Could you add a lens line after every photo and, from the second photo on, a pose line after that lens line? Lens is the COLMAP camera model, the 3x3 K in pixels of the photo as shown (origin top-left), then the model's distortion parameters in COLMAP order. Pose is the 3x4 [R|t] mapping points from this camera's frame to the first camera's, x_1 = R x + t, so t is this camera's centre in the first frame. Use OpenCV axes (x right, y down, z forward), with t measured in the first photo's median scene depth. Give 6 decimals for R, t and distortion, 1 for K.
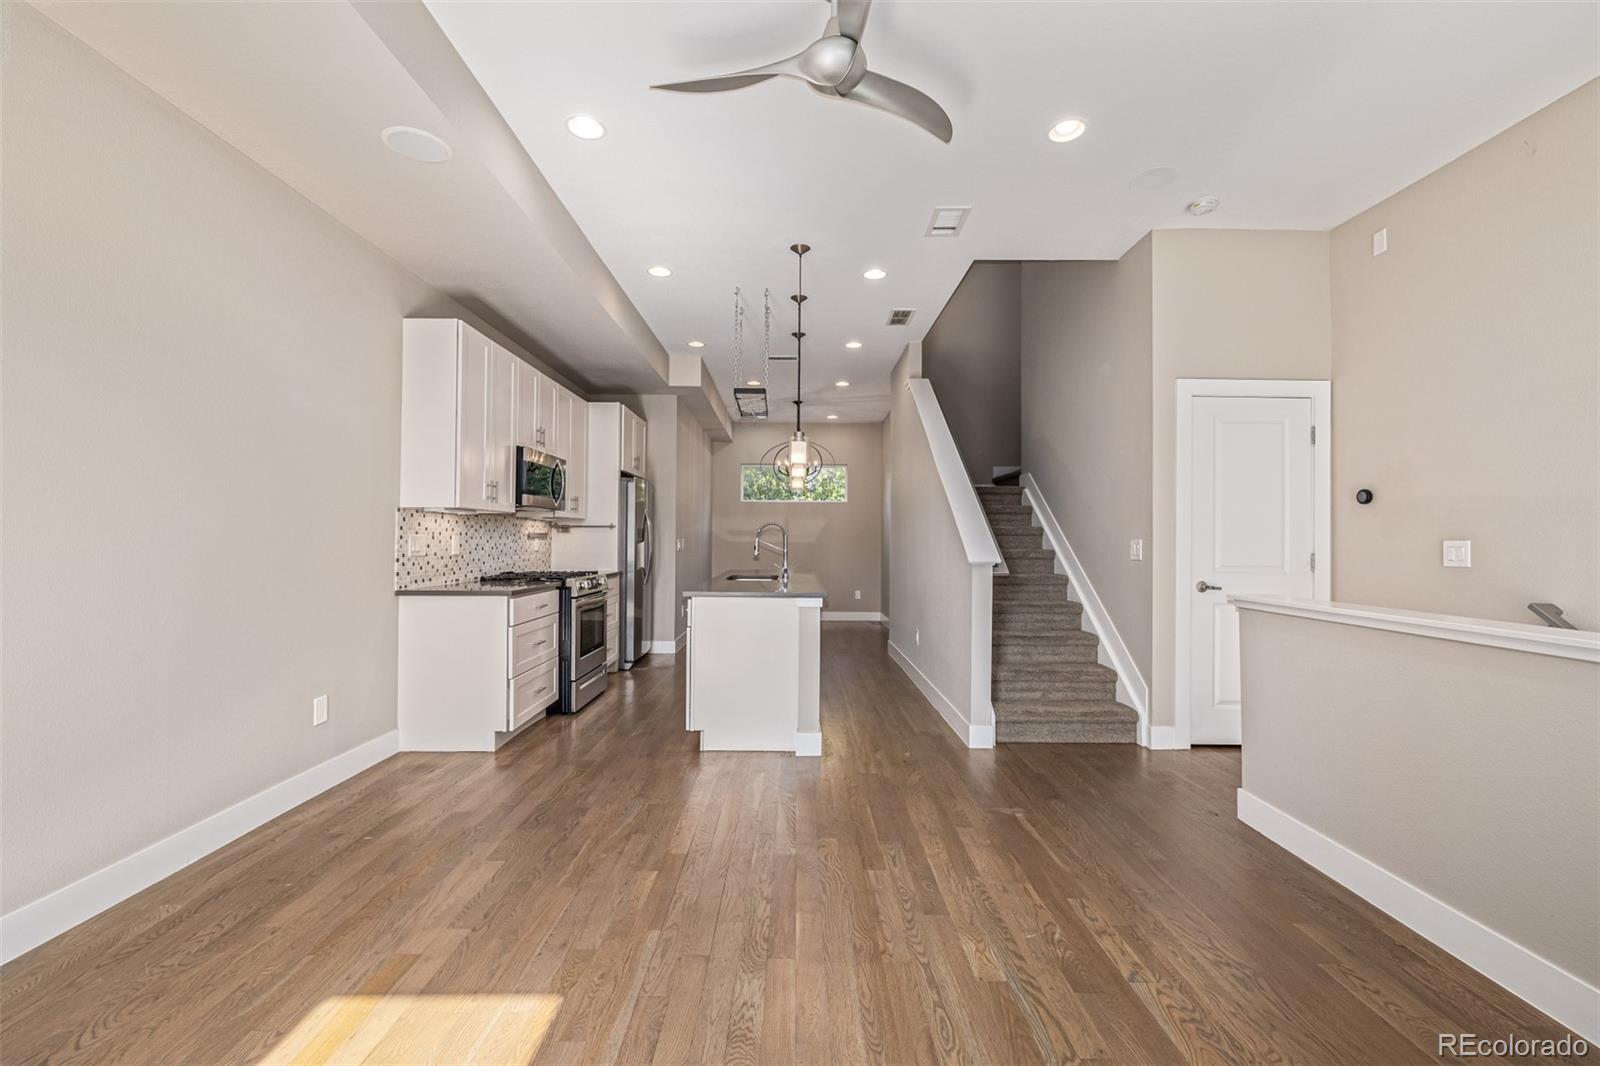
lens RADIAL K [[673.1, 0, 804.2], [0, 673.1, 522.5], [0, 0, 1]] dist [0.002721, -0.001645]
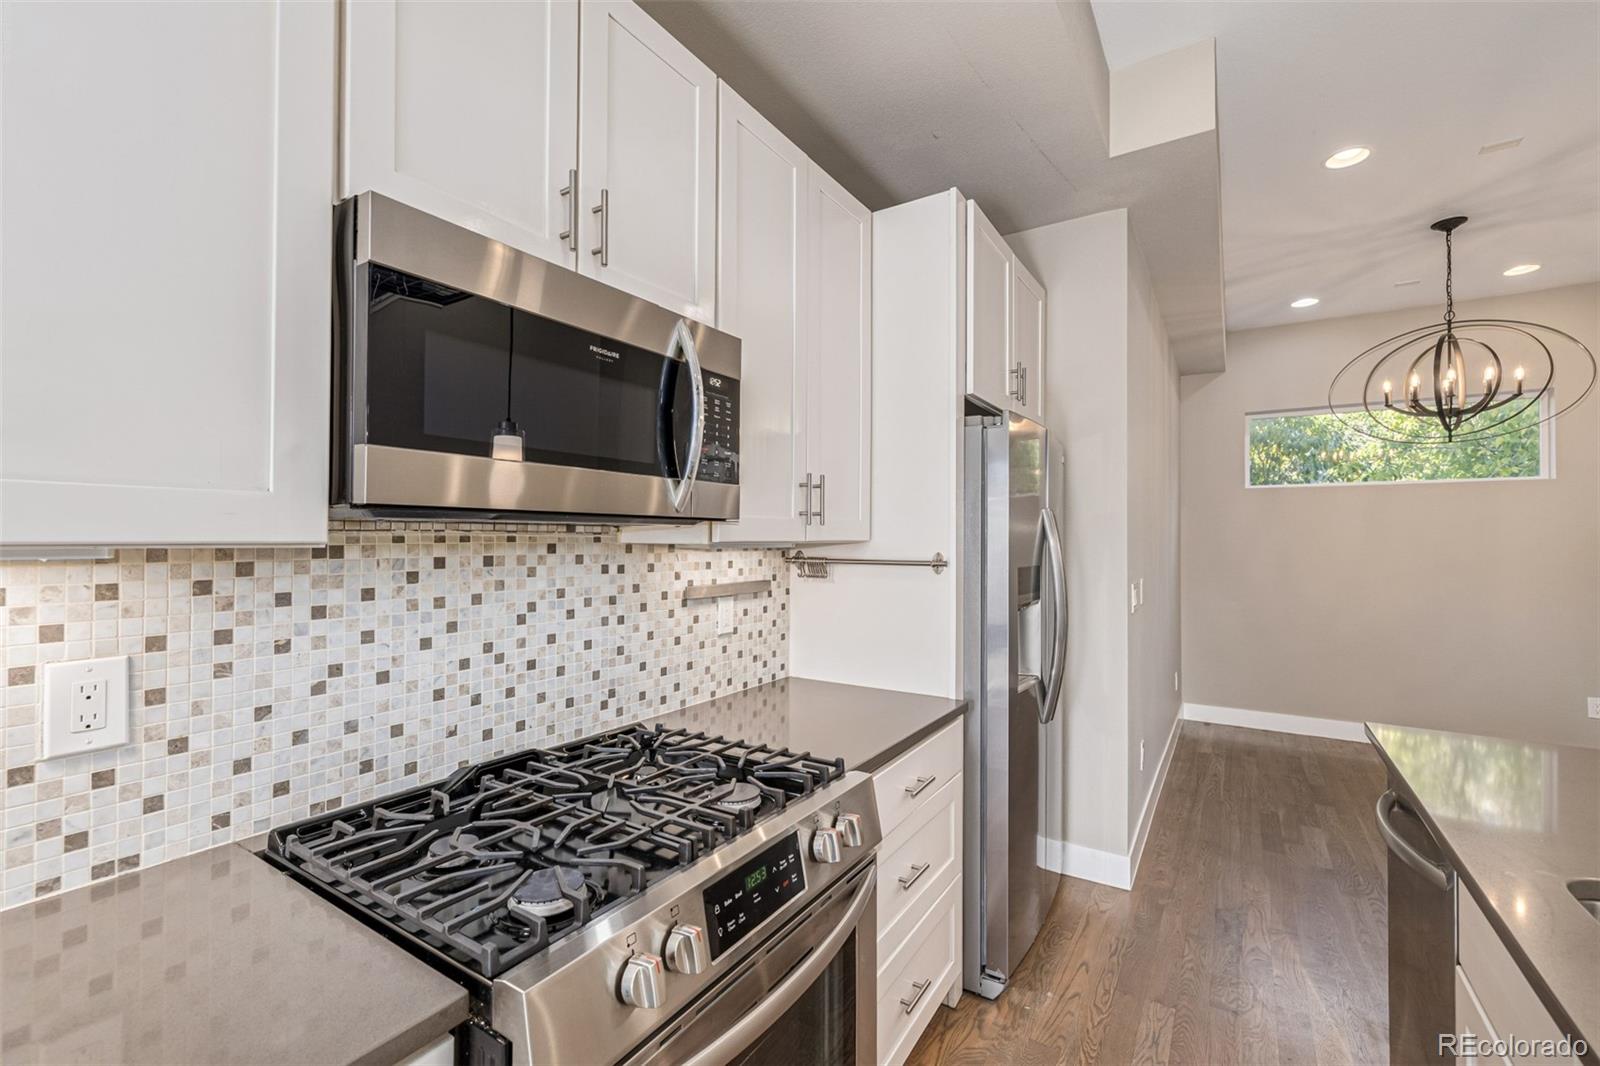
lens RADIAL K [[673.1, 0, 804.8], [0, 673.1, 529.8], [0, 0, 1]] dist [0.002721, -0.001645]
pose [[0.834686, -0.009299, -0.550647, -0.219204], [0.014198, 0.999888, 0.004637, -0.018317], [0.550543, -0.011688, 0.834725, 0.957684]]
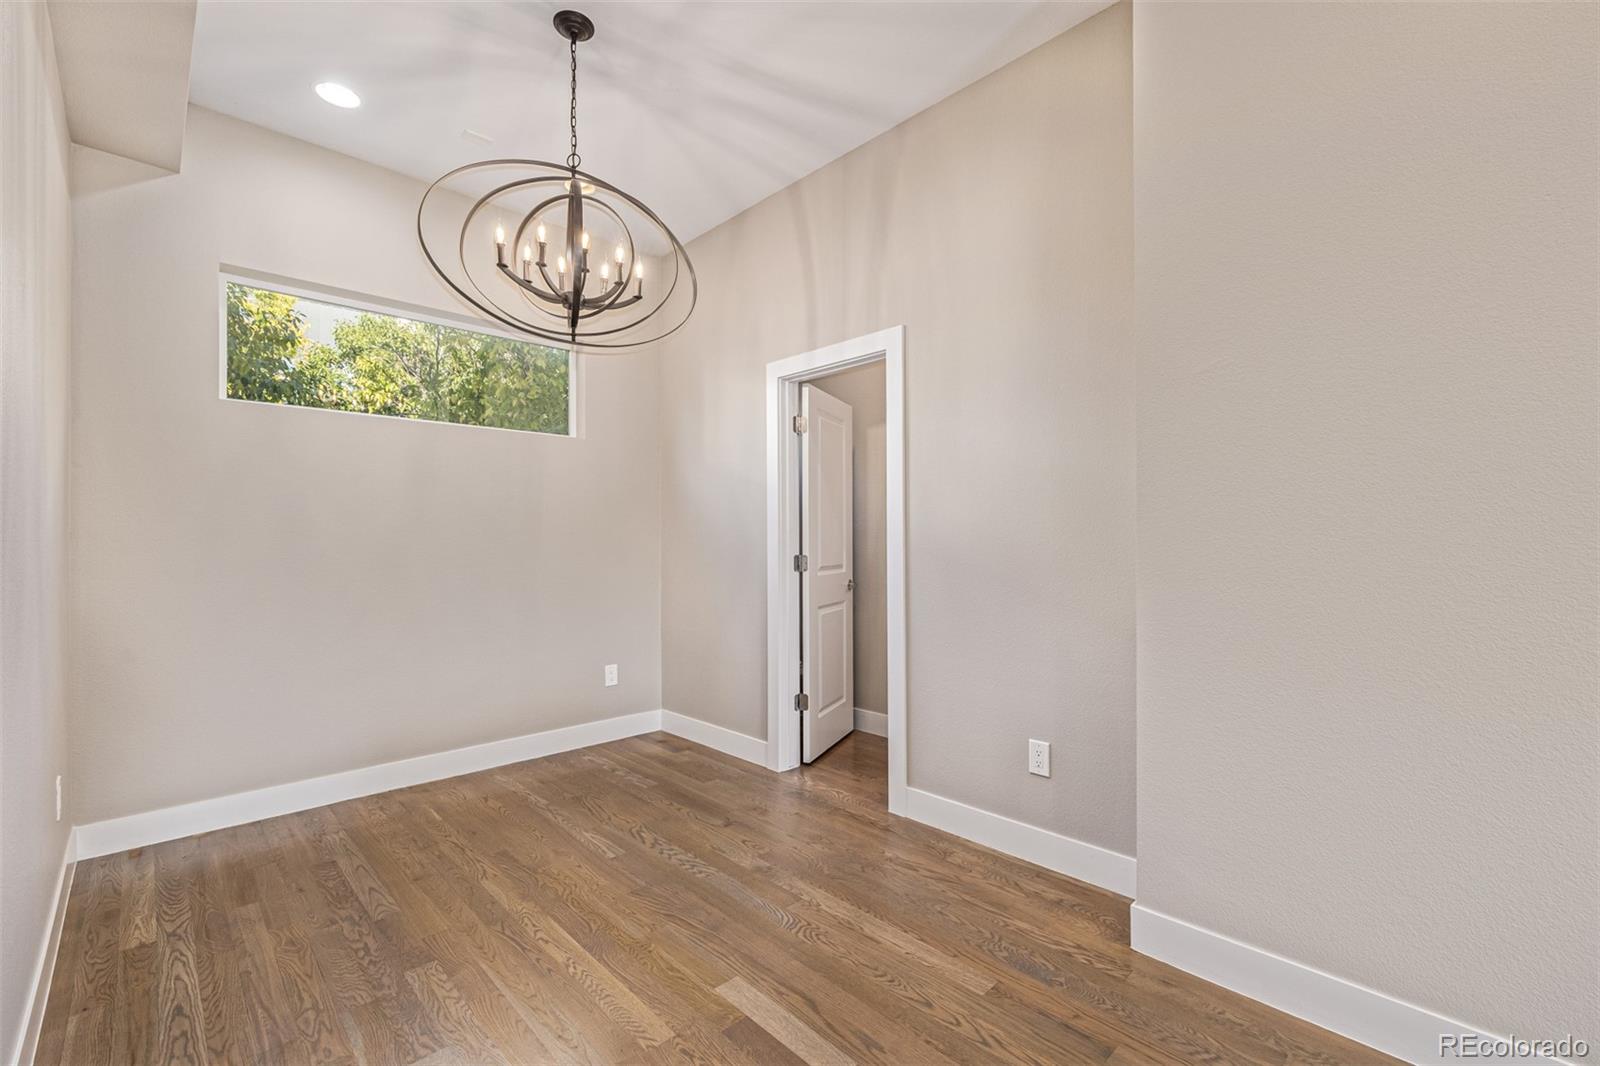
lens RADIAL K [[673.1, 0, 799.8], [0, 673.1, 540.1], [0, 0, 1]] dist [0.002721, -0.001645]
pose [[0.726196, -0.006563, 0.687456, -0.267124], [-0.014327, 0.999593, 0.024677, 0.038753], [-0.687338, -0.027769, 0.725807, 1.514103]]
